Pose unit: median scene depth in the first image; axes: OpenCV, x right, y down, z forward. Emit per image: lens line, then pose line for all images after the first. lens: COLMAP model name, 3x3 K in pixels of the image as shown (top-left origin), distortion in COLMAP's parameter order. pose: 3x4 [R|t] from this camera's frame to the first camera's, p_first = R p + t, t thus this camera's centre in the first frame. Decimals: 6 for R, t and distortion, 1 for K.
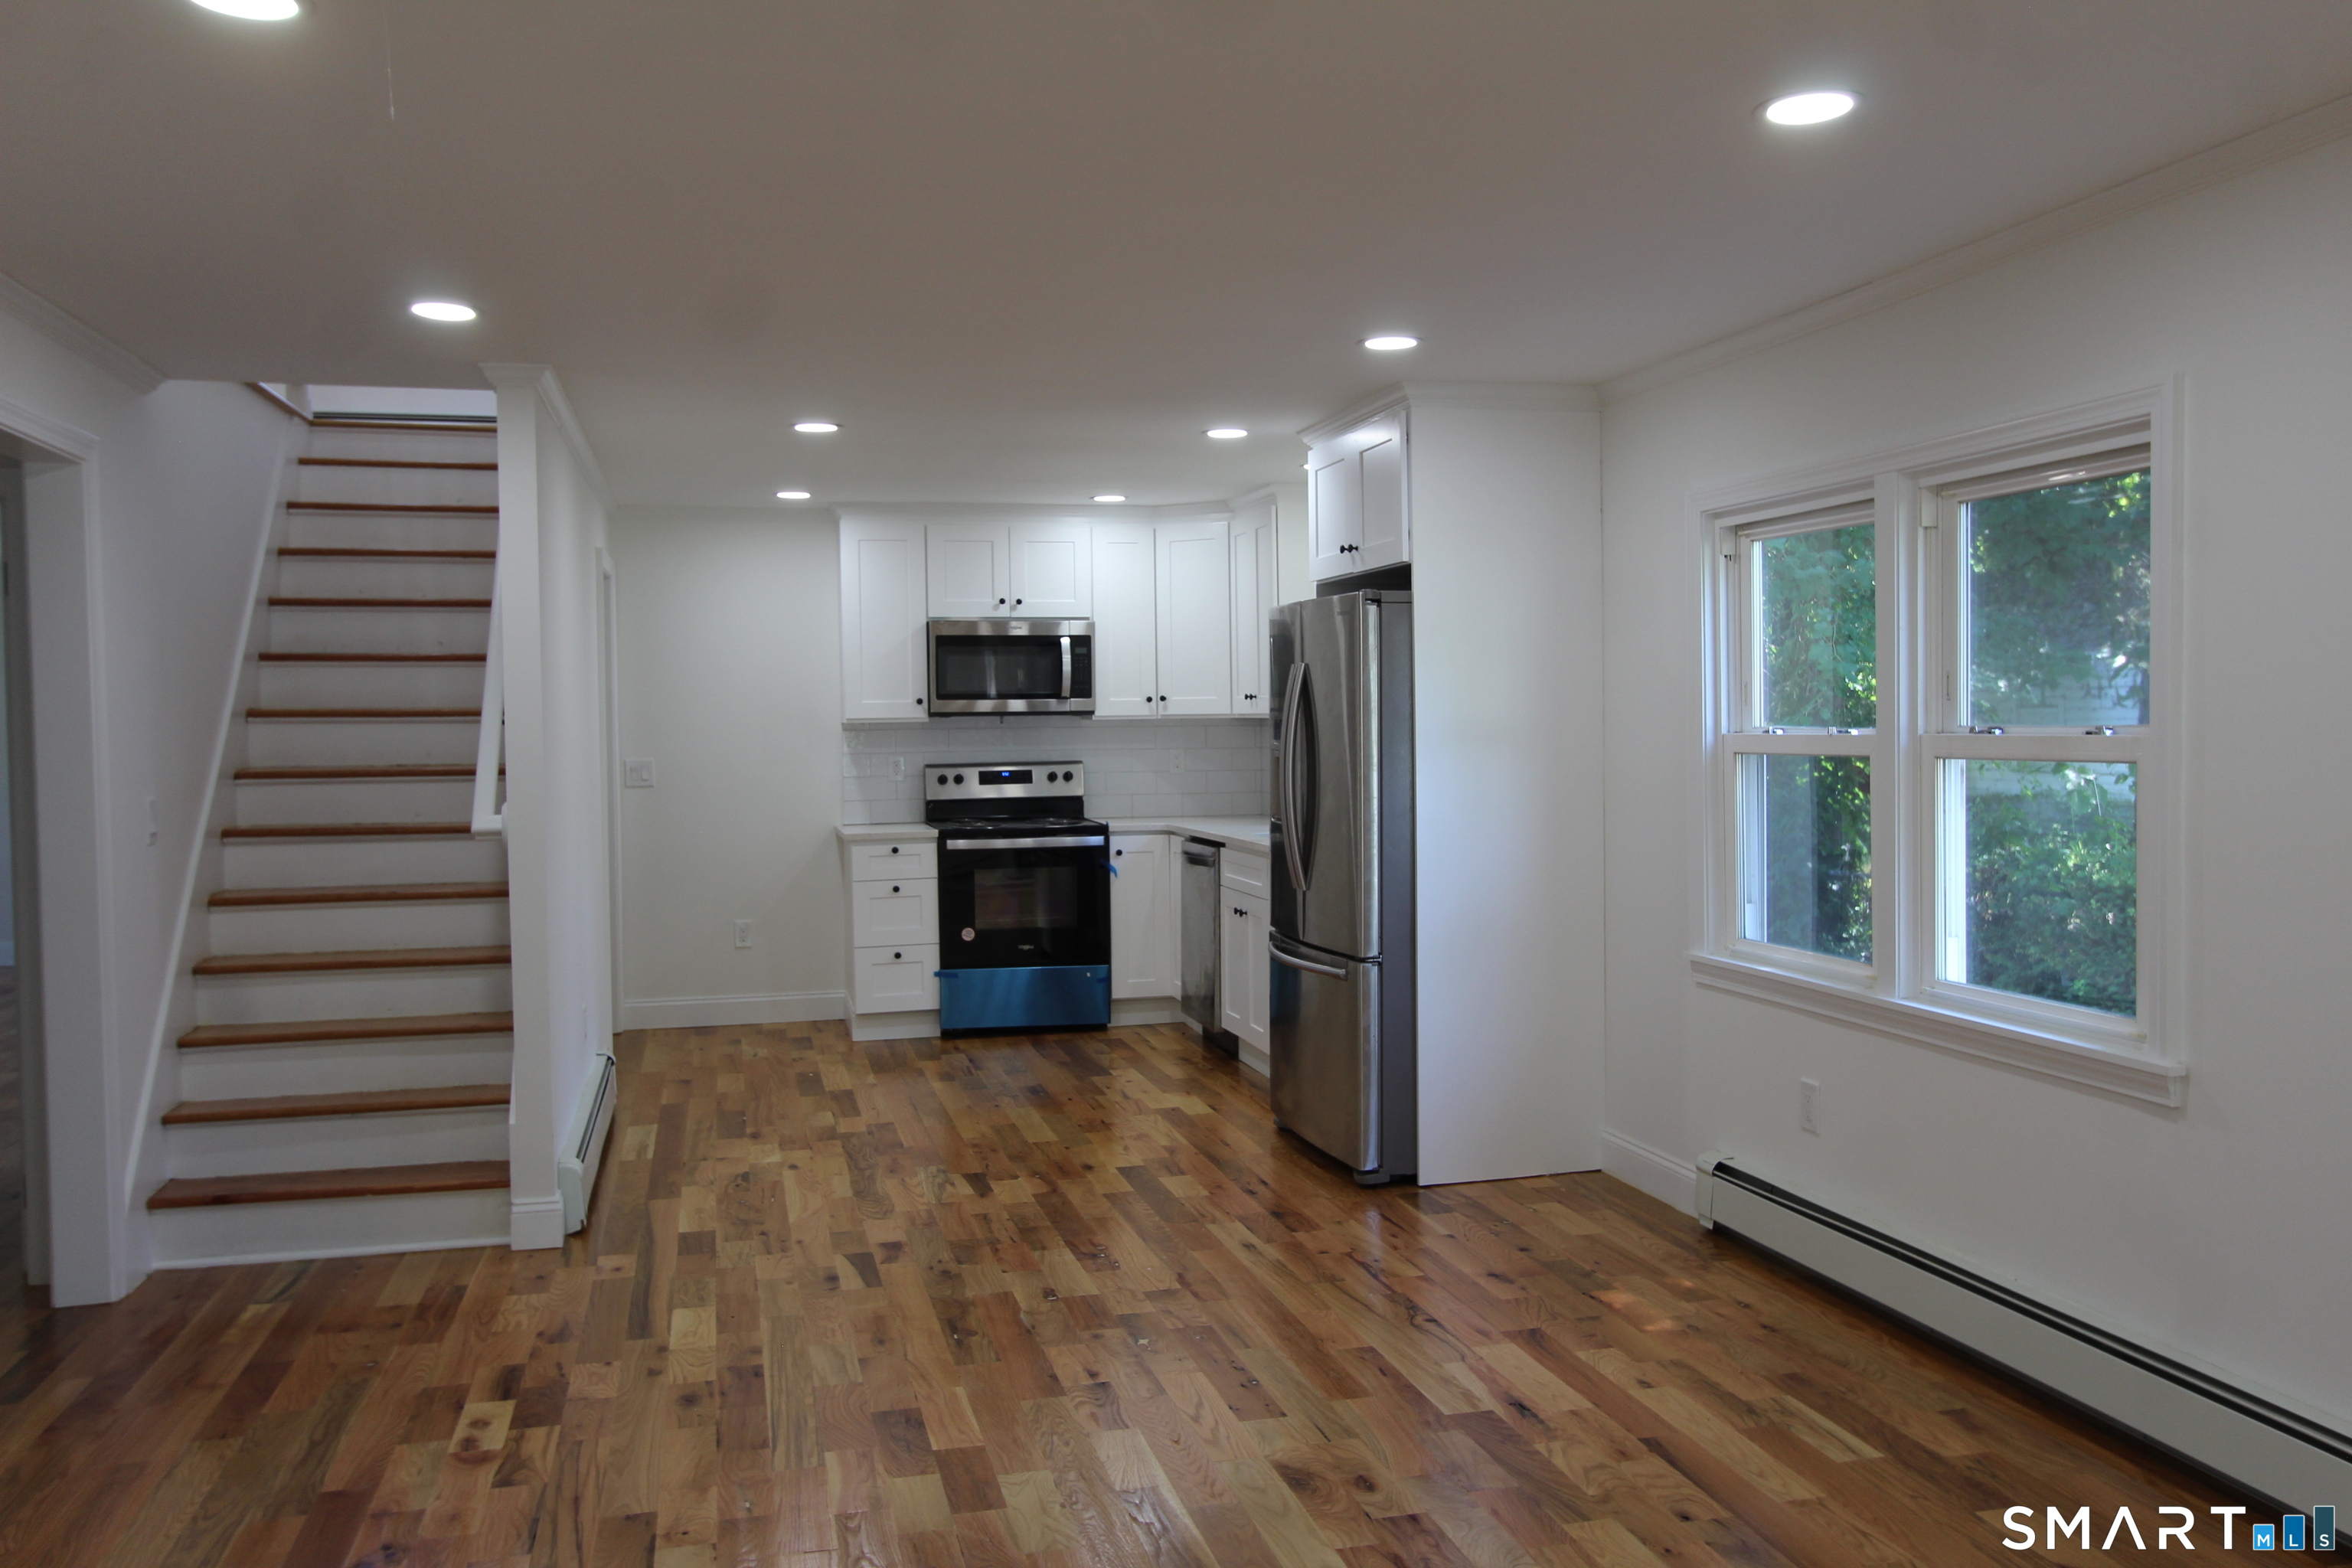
lens RADIAL K [[1853.7, 0, 1174.5], [0, 1853.7, 769.4], [0, 0, 1]] dist [-0.034567, 0.000699]
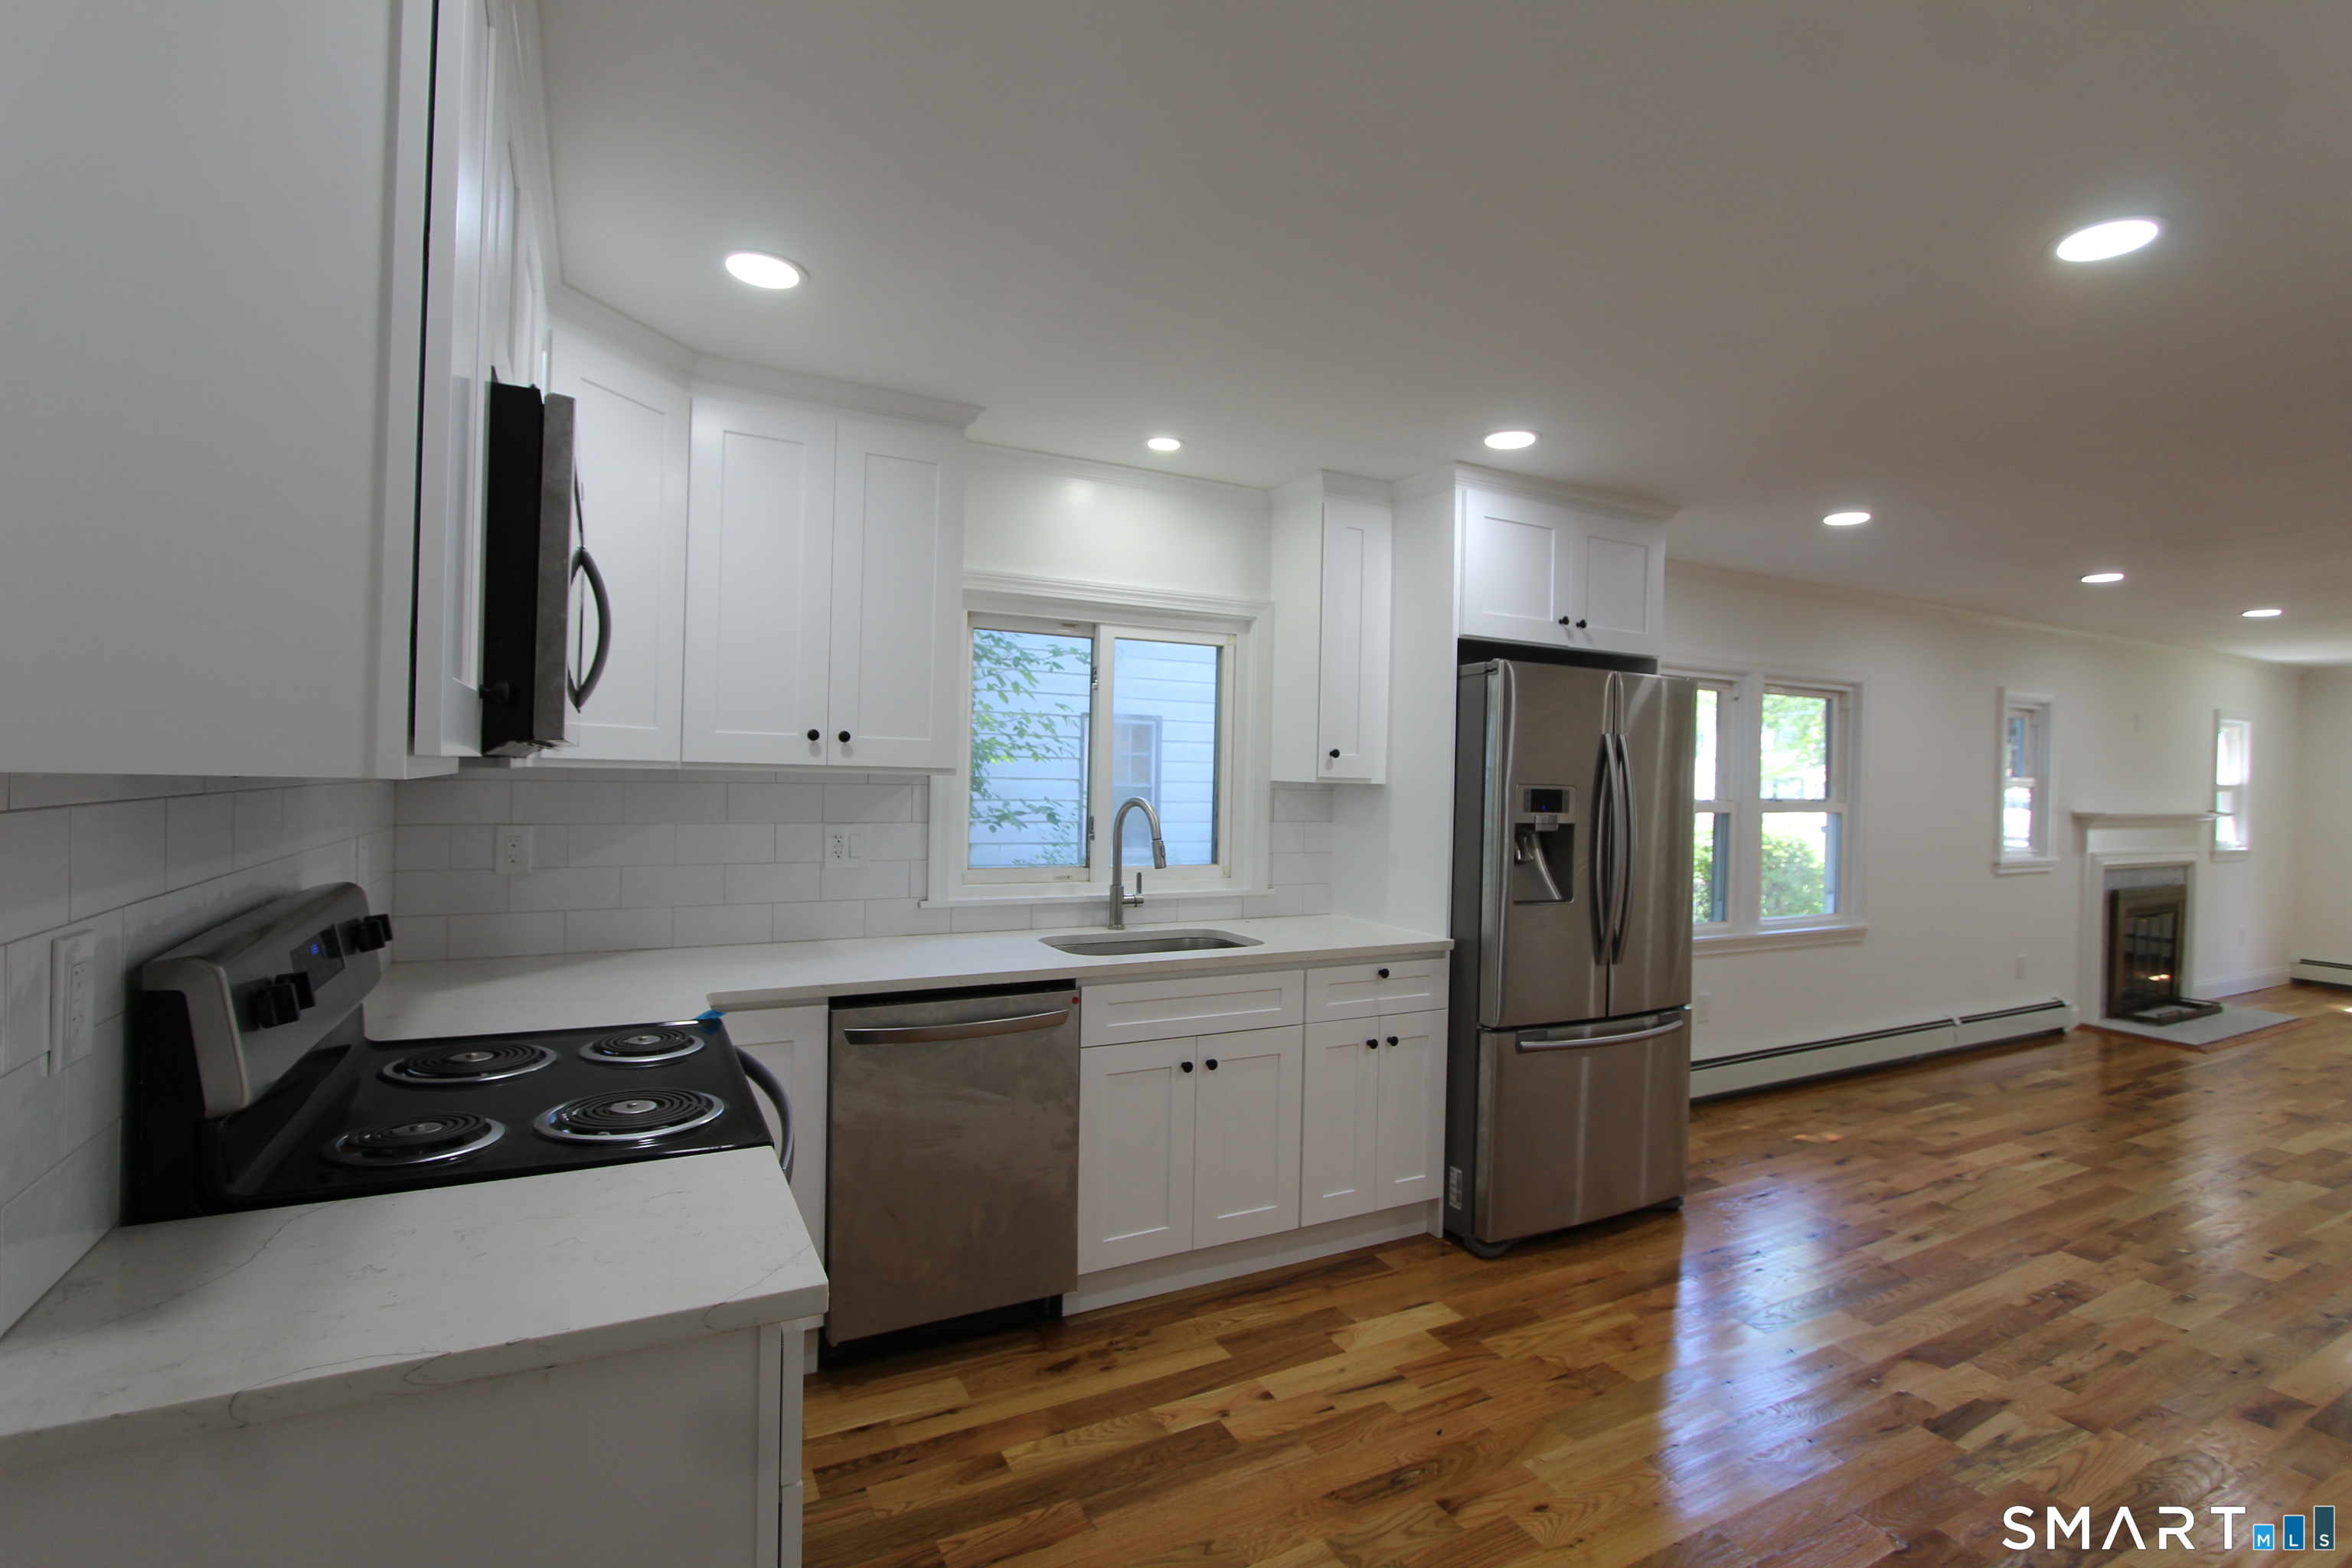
lens RADIAL K [[1082.8, 0, 1180.3], [0, 1082.8, 776.0], [0, 0, 1]] dist [-0.020120, 0.003022]
pose [[-0.242256, 0.002741, 0.970209, -0.306821], [0.006081, 0.999981, -0.001307, -0.025552], [-0.970193, 0.005583, -0.242268, 0.966525]]
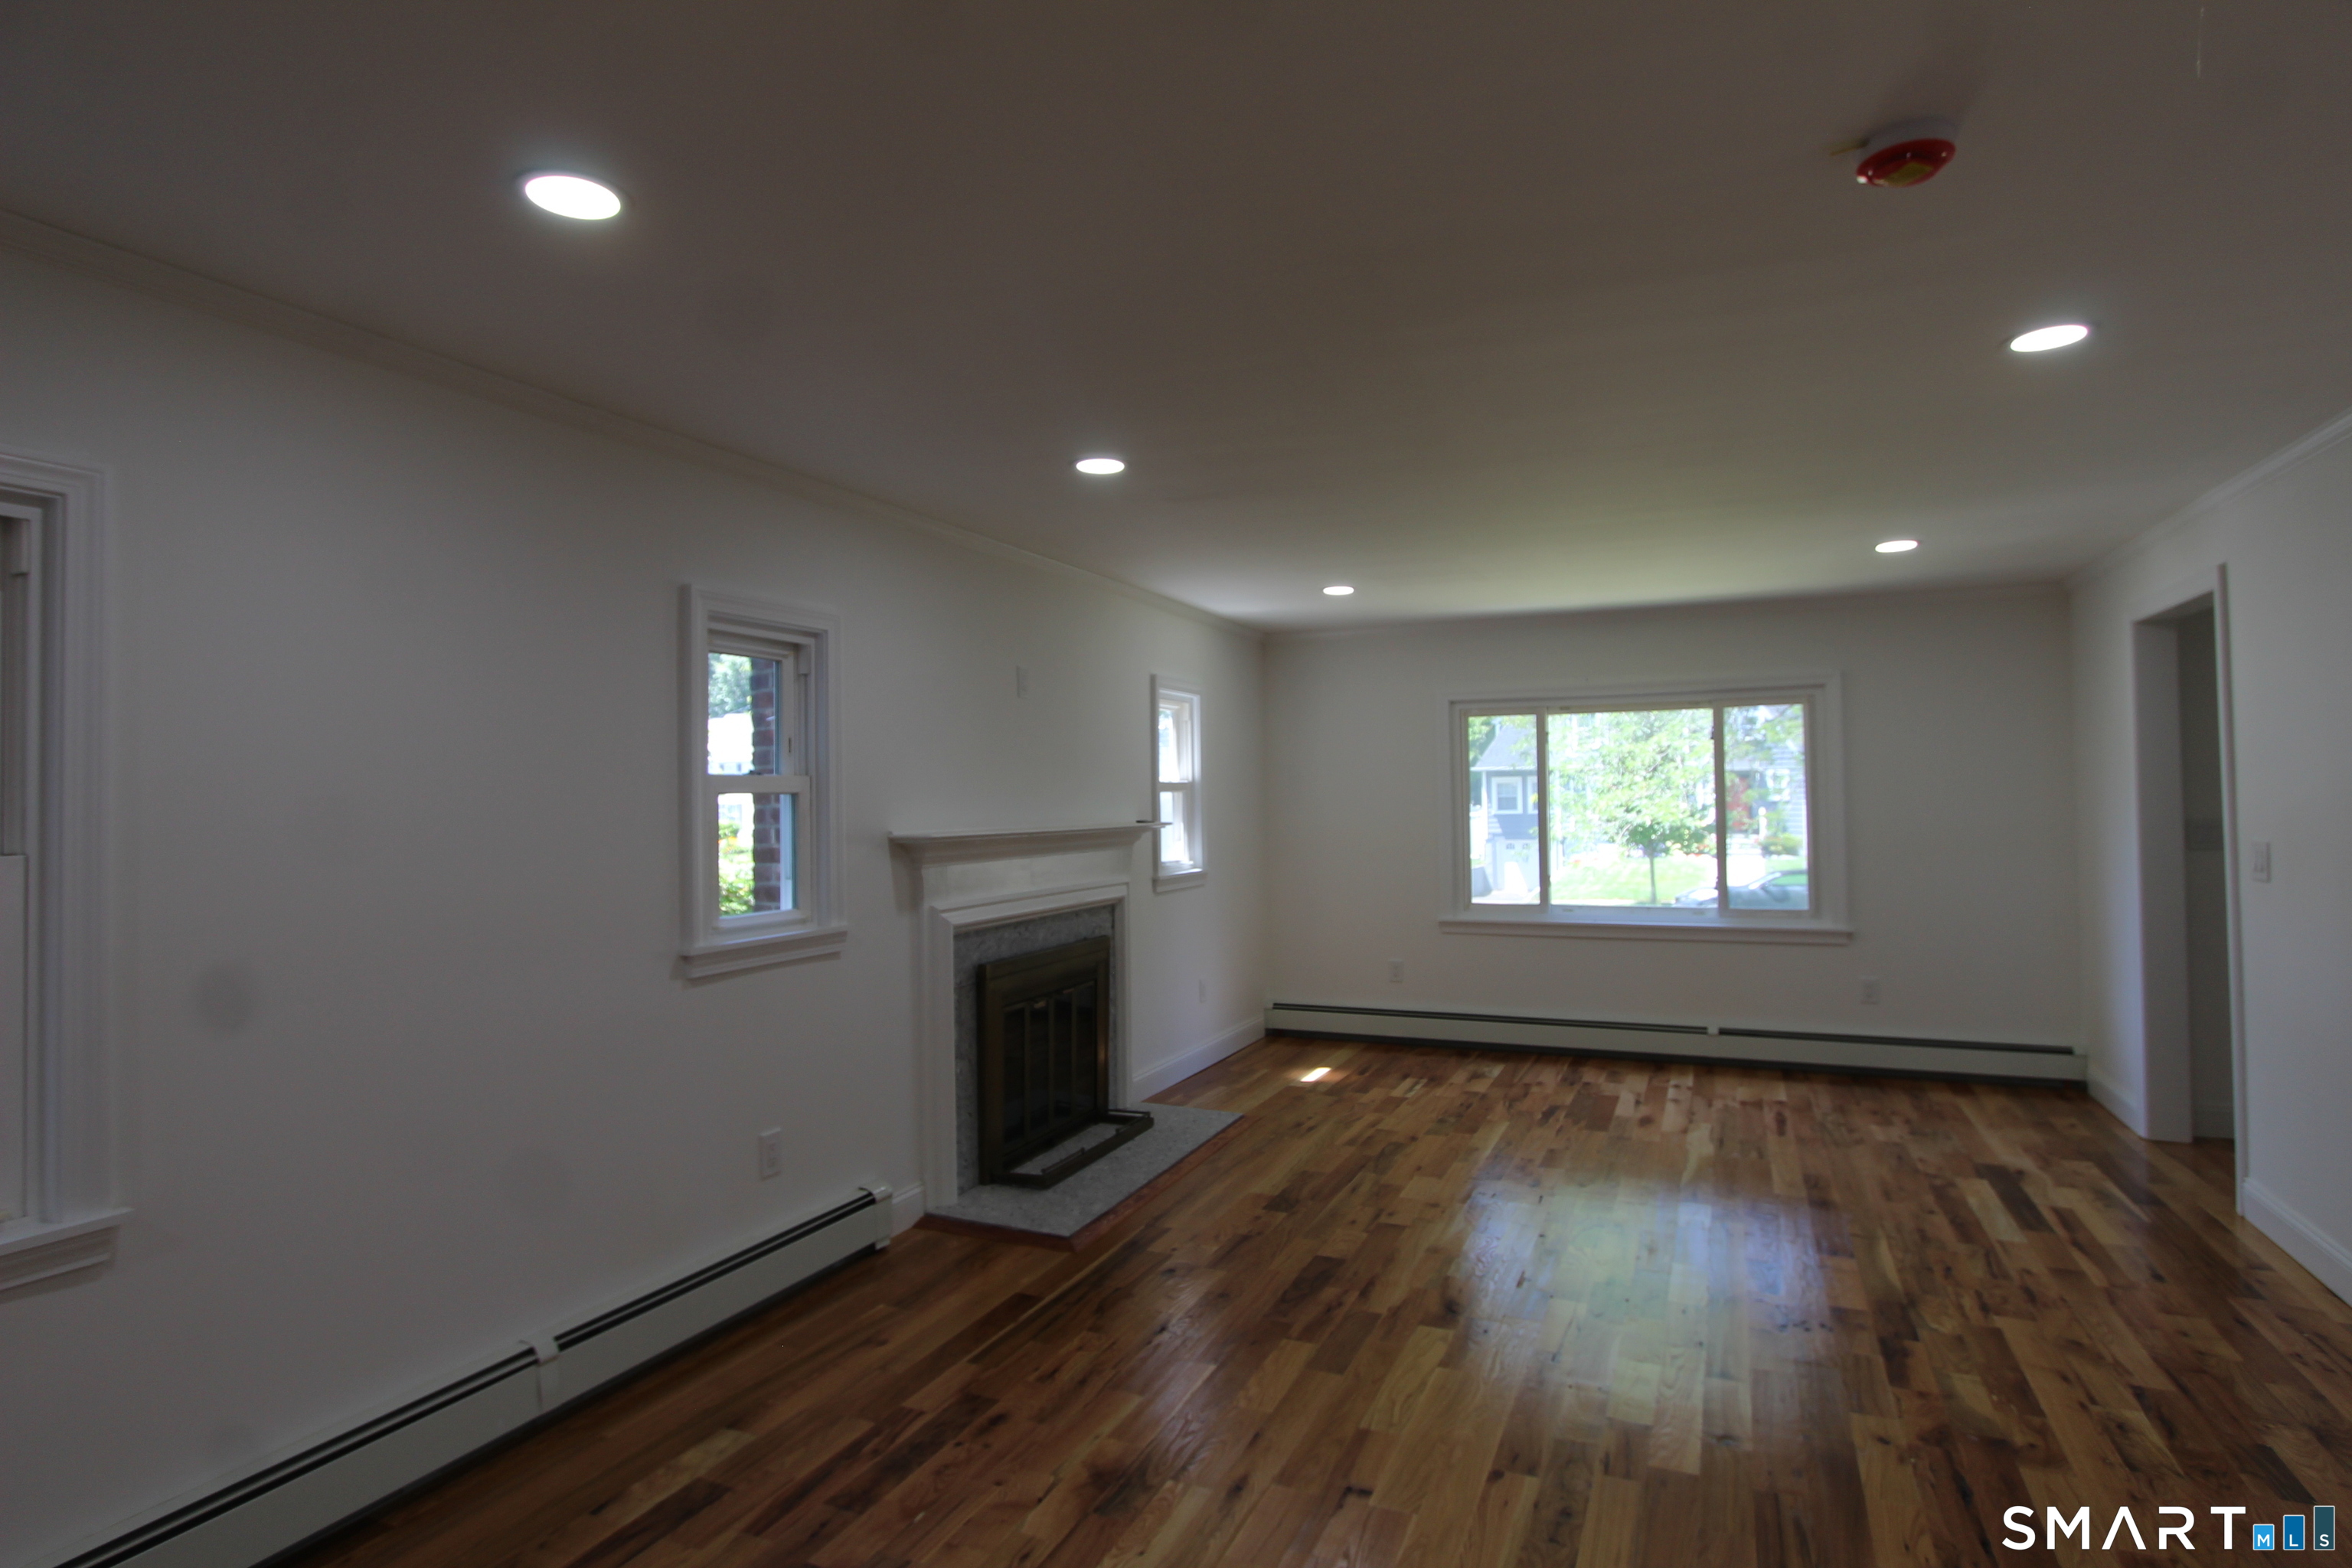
lens RADIAL K [[1214.9, 0, 1171.1], [0, 1214.9, 775.7], [0, 0, 1]] dist [-0.014684, 0.001453]
pose [[-0.782894, 0.039752, 0.620884, -0.100551], [0.043806, 0.999002, -0.008725, -0.011600], [-0.620612, 0.020368, -0.783854, 0.460324]]
